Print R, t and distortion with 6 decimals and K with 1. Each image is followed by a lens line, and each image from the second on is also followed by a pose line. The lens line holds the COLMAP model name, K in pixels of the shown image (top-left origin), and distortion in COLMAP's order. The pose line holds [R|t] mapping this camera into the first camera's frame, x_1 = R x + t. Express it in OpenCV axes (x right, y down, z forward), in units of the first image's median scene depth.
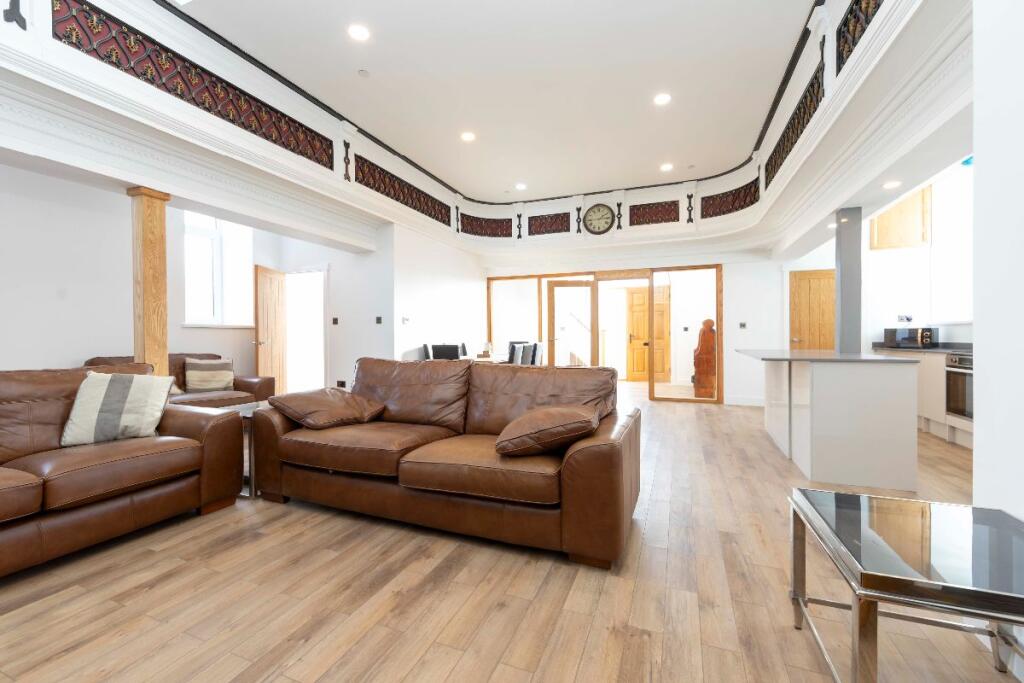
lens RADIAL K [[419.0, 0, 510.6], [0, 419.0, 335.7], [0, 0, 1]] dist [-0.001840, 0.000104]
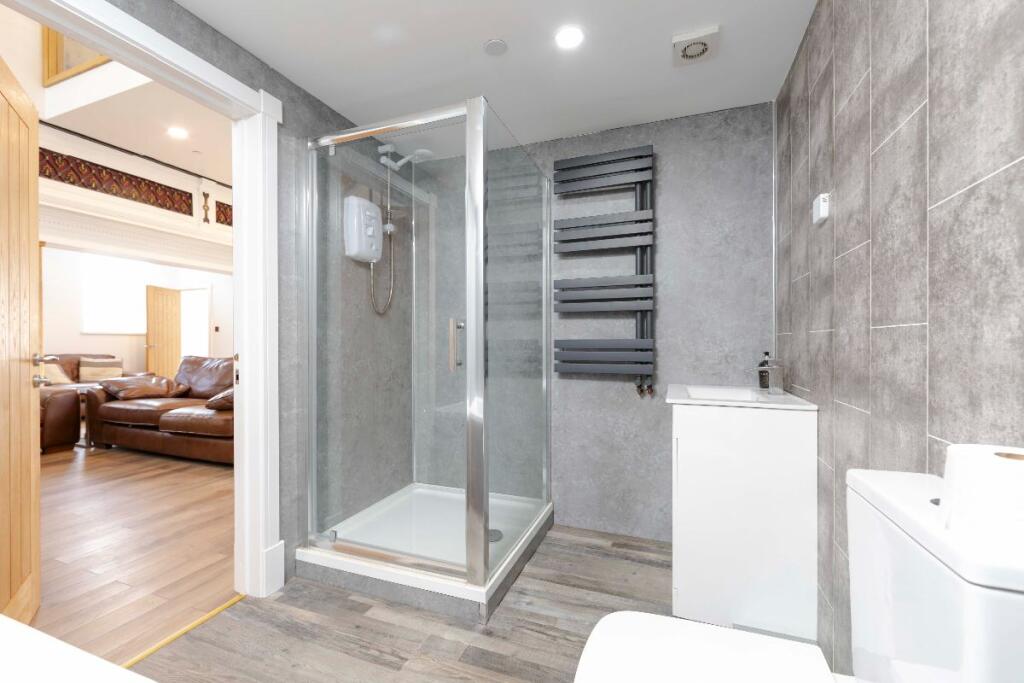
lens RADIAL K [[419.0, 0, 515.7], [0, 419.0, 346.2], [0, 0, 1]] dist [-0.001840, 0.000104]
pose [[0.999939, -0.004779, 0.009989, 0.611802], [0.004616, 0.999856, 0.016308, 0.000913], [-0.010065, -0.016261, 0.999817, -0.358998]]
